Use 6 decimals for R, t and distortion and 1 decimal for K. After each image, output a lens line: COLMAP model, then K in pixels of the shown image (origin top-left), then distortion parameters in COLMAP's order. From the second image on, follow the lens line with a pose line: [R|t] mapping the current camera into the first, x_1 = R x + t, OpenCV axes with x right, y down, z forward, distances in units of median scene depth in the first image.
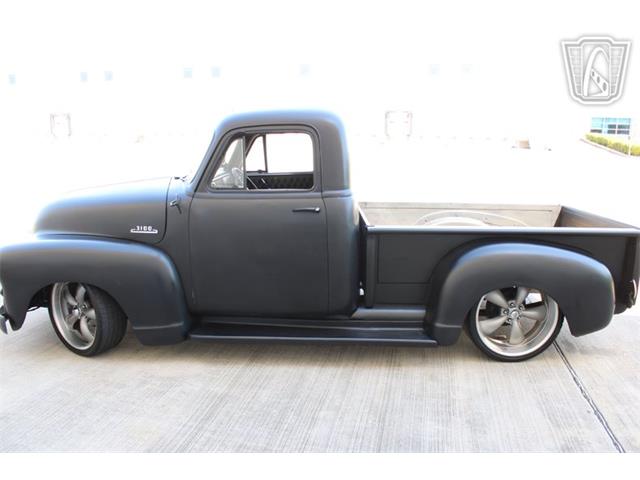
lens RADIAL K [[540.2, 0, 320.0], [0, 540.2, 240.0], [0, 0, 1]] dist [-0.128218, 0.098450]
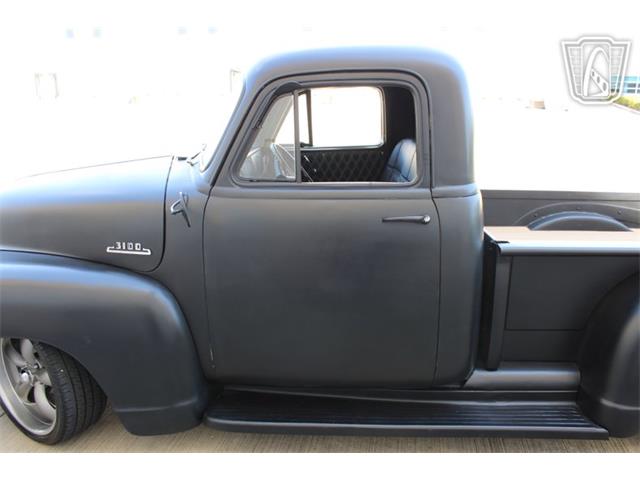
lens RADIAL K [[540.2, 0, 320.0], [0, 540.2, 240.0], [0, 0, 1]] dist [-0.128218, 0.098450]
pose [[0.999928, 0.002618, -0.011703, -0.106173], [-0.001825, 0.997735, 0.067239, -0.069099], [0.011853, -0.067213, 0.997668, 0.401762]]
